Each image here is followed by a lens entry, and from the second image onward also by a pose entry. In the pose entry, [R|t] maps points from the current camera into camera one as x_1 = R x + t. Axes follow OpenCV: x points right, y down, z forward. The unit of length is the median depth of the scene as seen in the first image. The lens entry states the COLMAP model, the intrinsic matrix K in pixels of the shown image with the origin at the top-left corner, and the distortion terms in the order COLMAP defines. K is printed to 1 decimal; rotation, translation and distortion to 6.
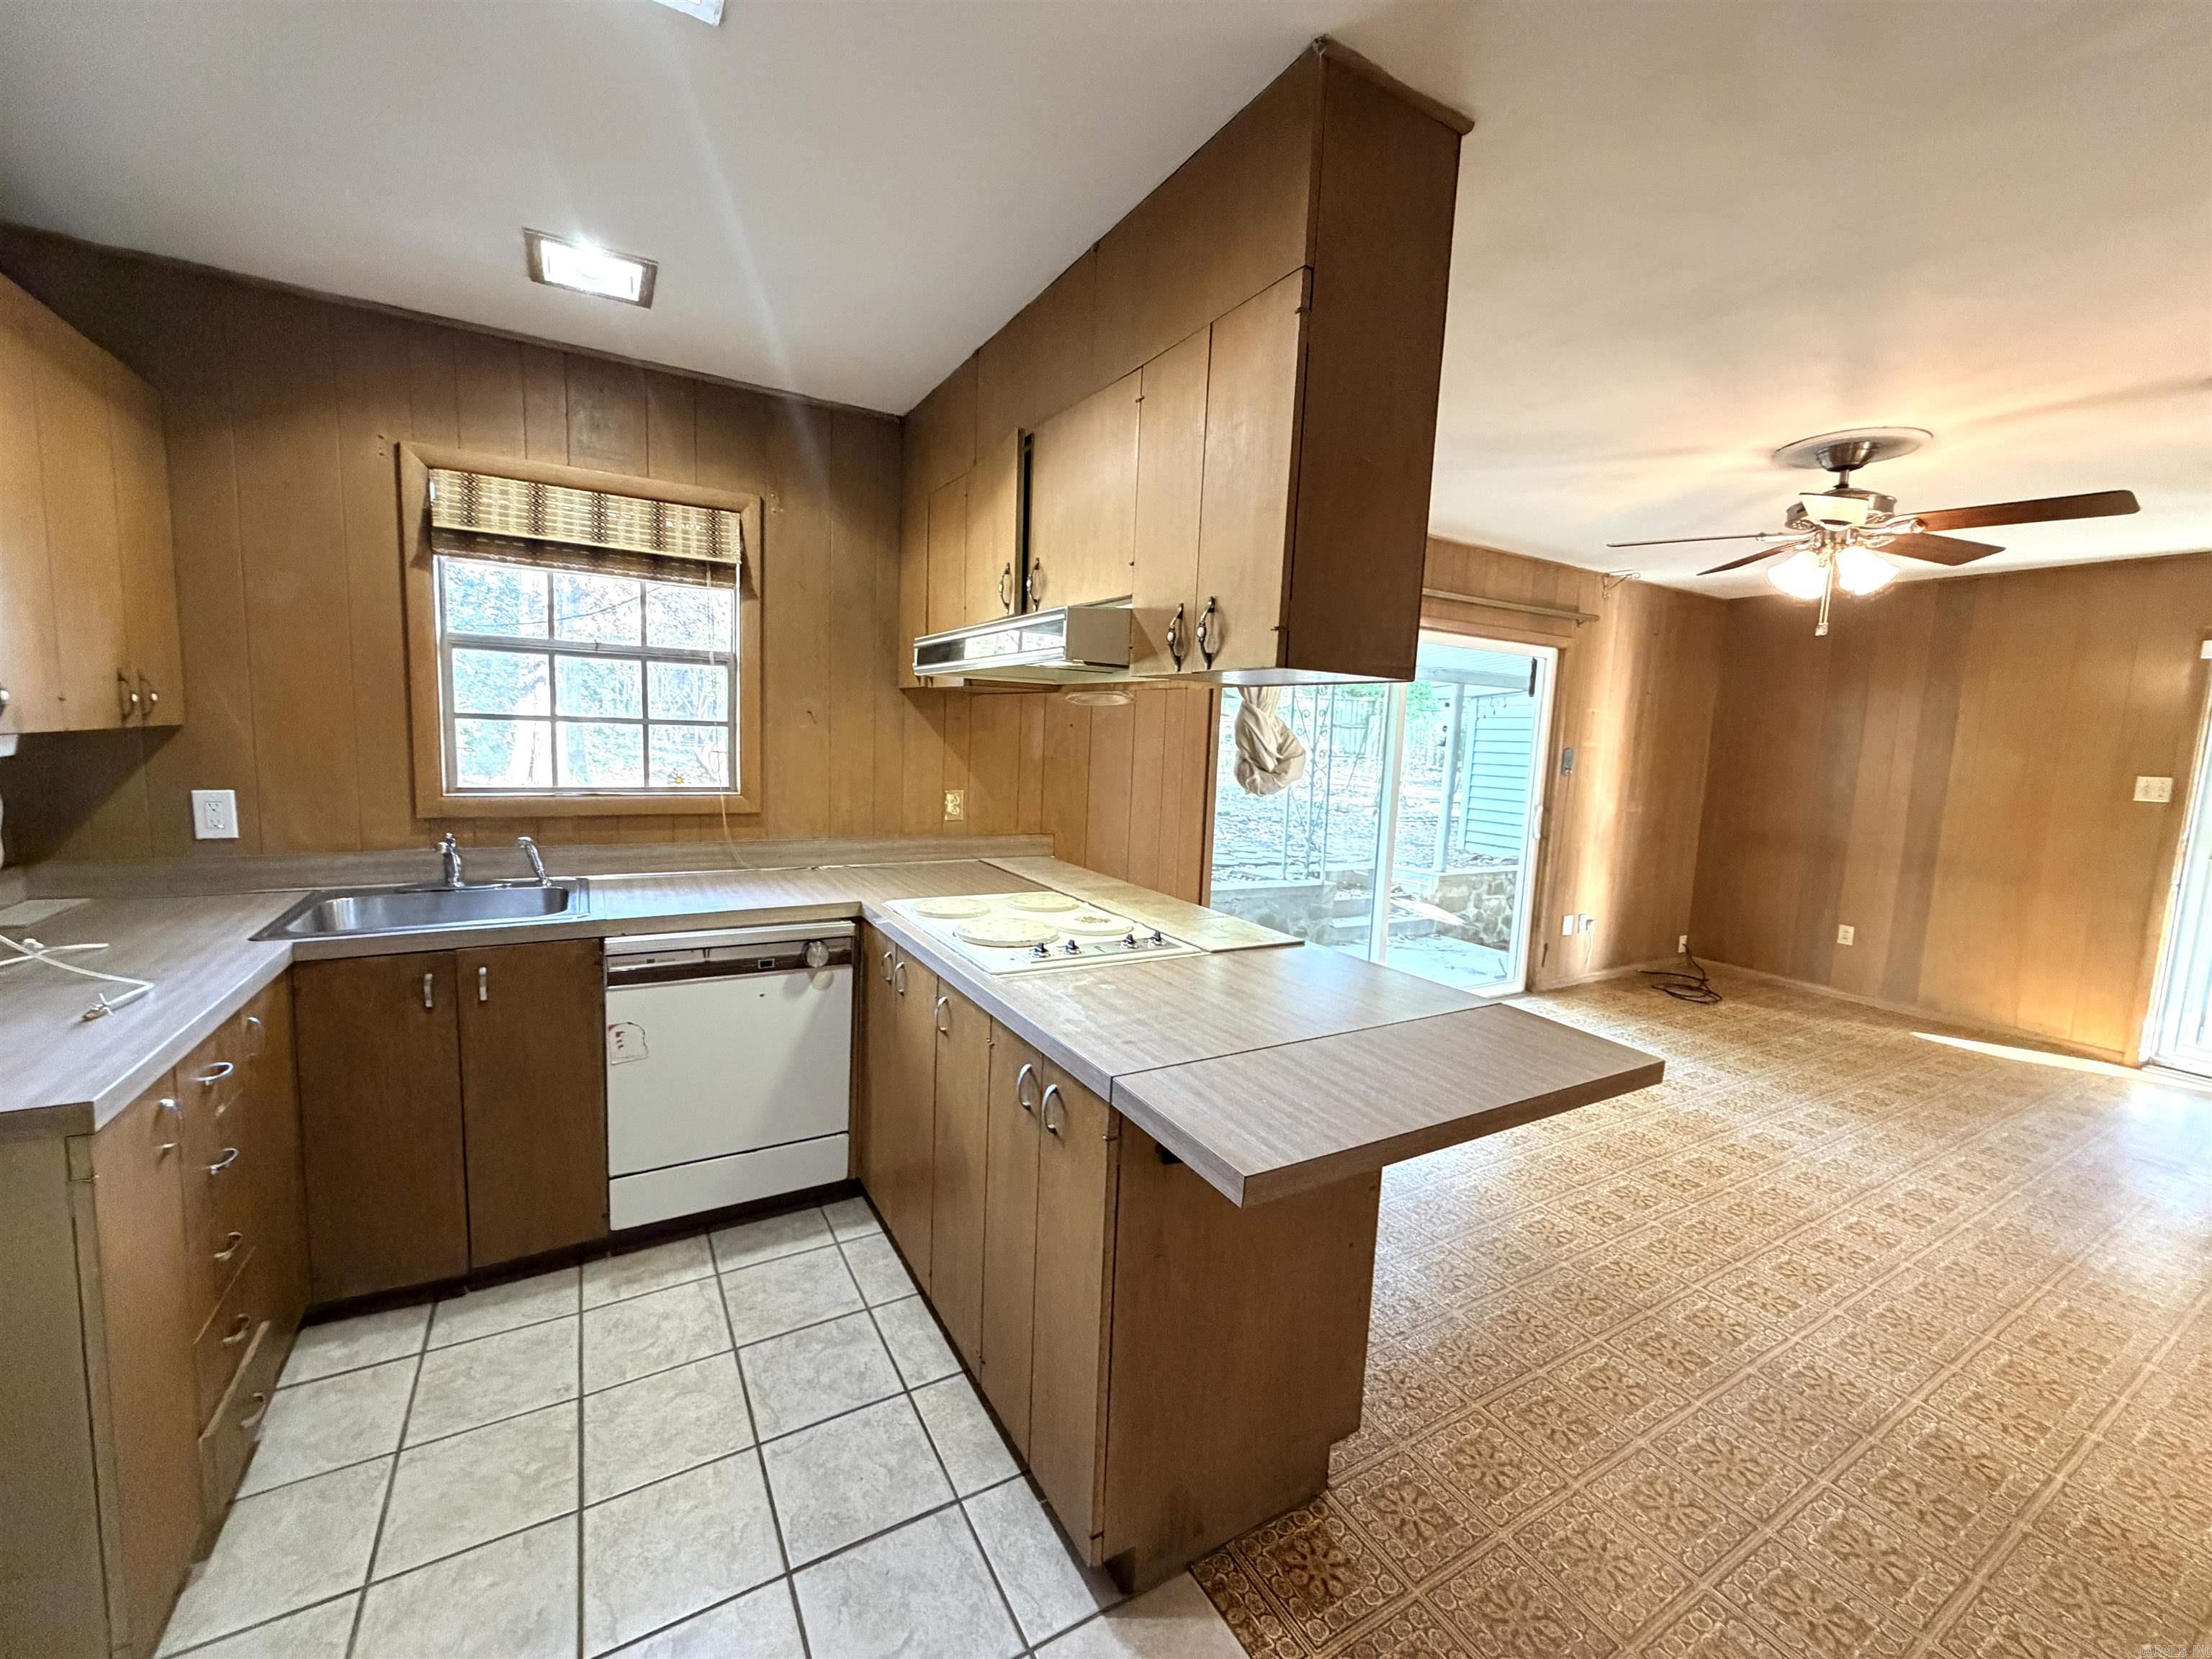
lens RADIAL K [[883.6, 0, 1099.5], [0, 883.6, 828.4], [0, 0, 1]] dist [0.000086, 0.000071]
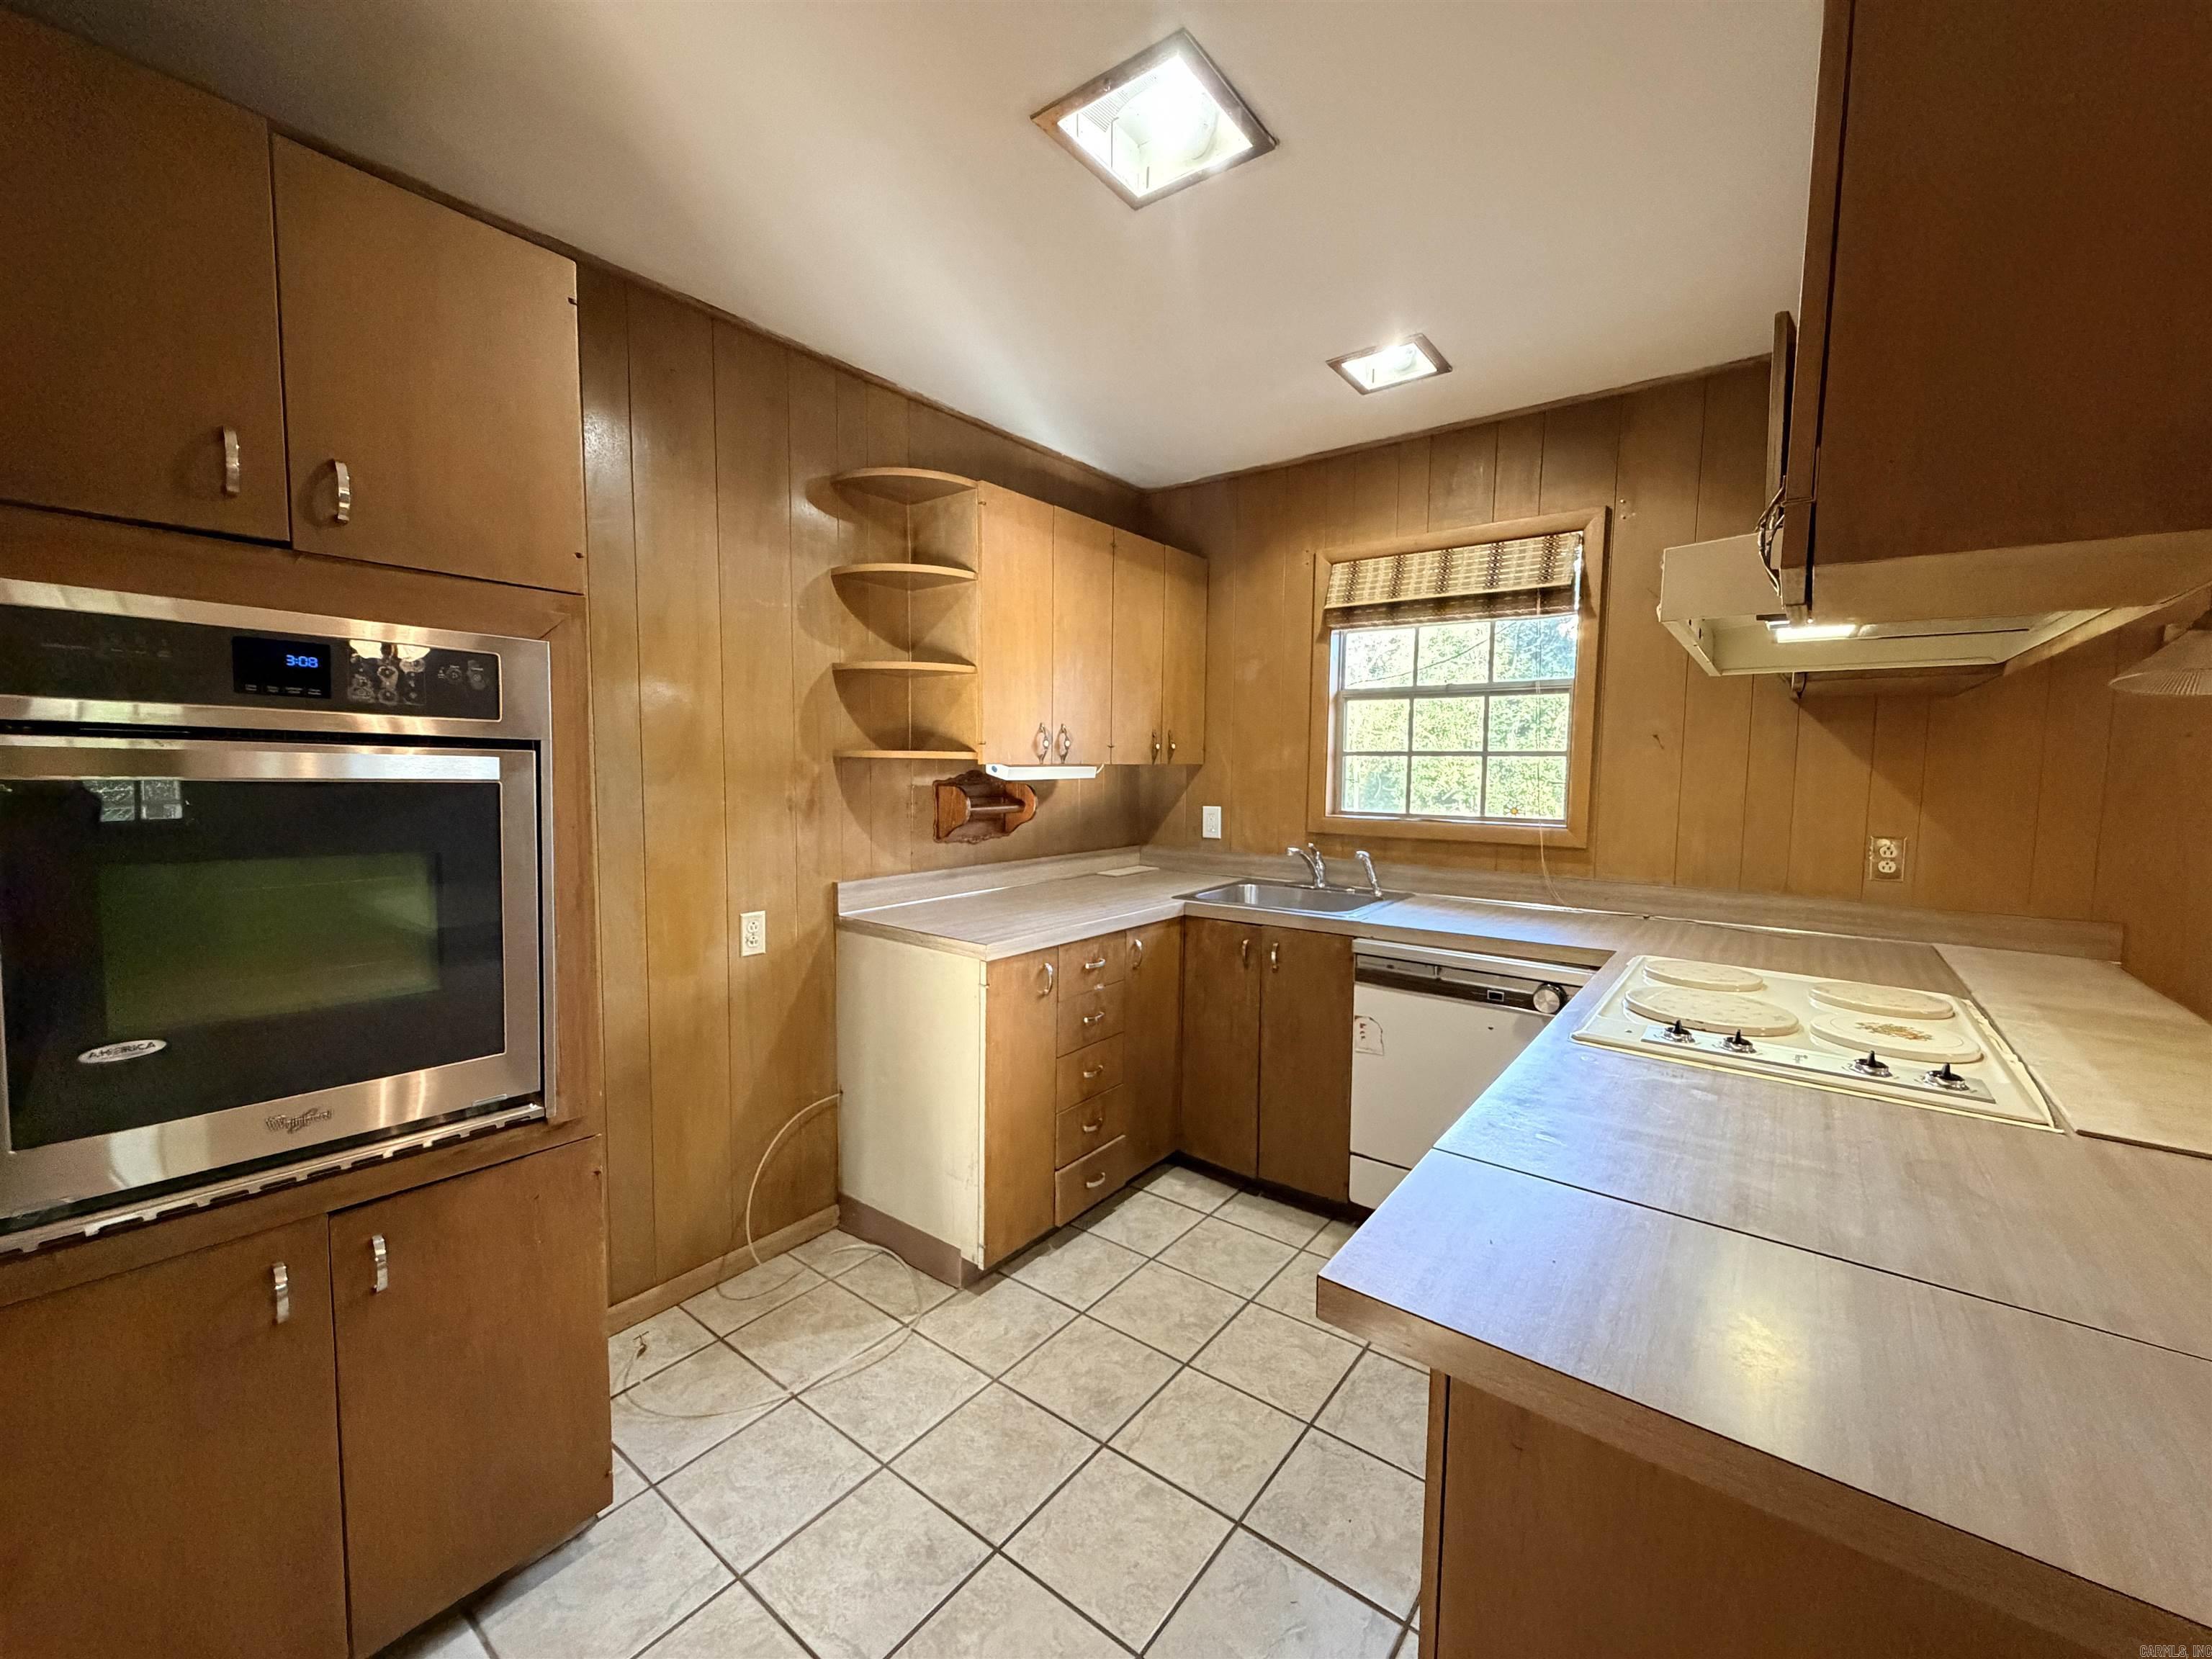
lens RADIAL K [[883.6, 0, 1099.5], [0, 883.6, 828.4], [0, 0, 1]] dist [0.000086, 0.000071]
pose [[0.372243, 0.034023, -0.927512, 0.335565], [-0.099658, 0.995016, -0.003497, 0.018727], [0.922770, 0.093736, 0.373778, 0.227584]]
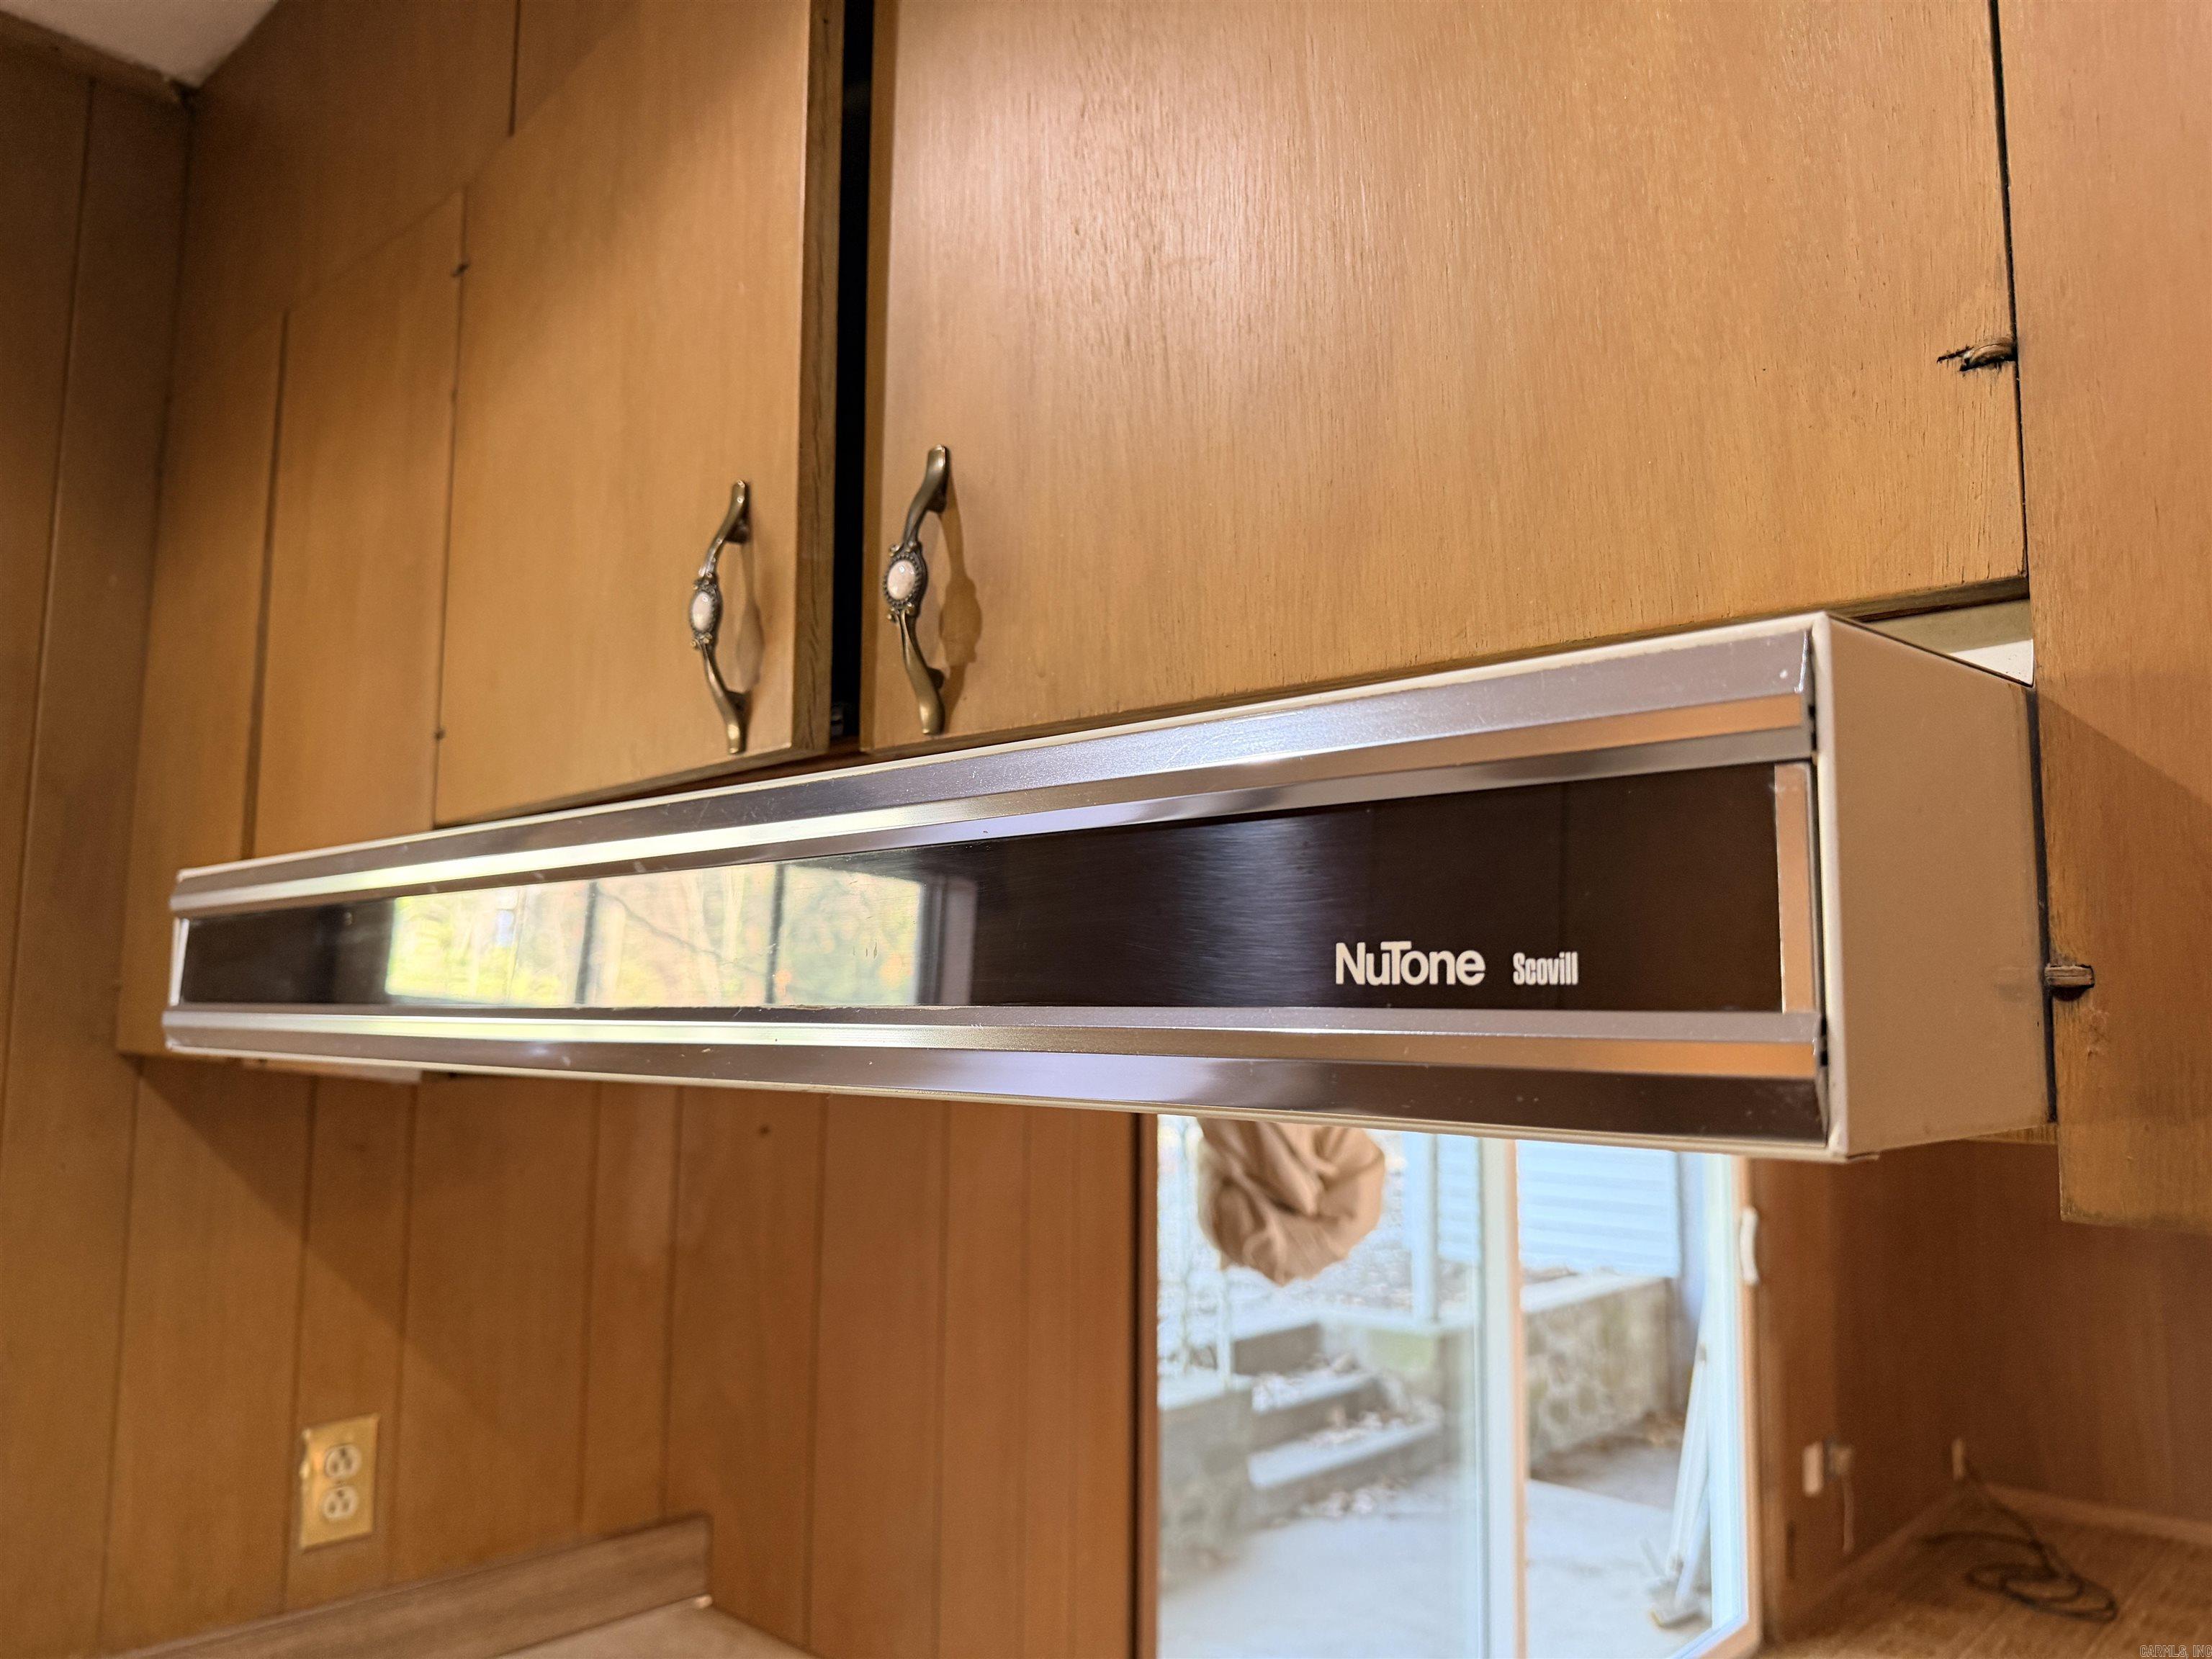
lens RADIAL K [[1605.1, 0, 1110.6], [0, 1605.1, 838.7], [0, 0, 1]] dist [0.054998, -0.100068]
pose [[0.955495, 0.000702, 0.295008, -0.116641], [0.060750, 0.978097, -0.199087, -0.138611], [-0.288686, 0.208148, 0.934524, 0.603985]]
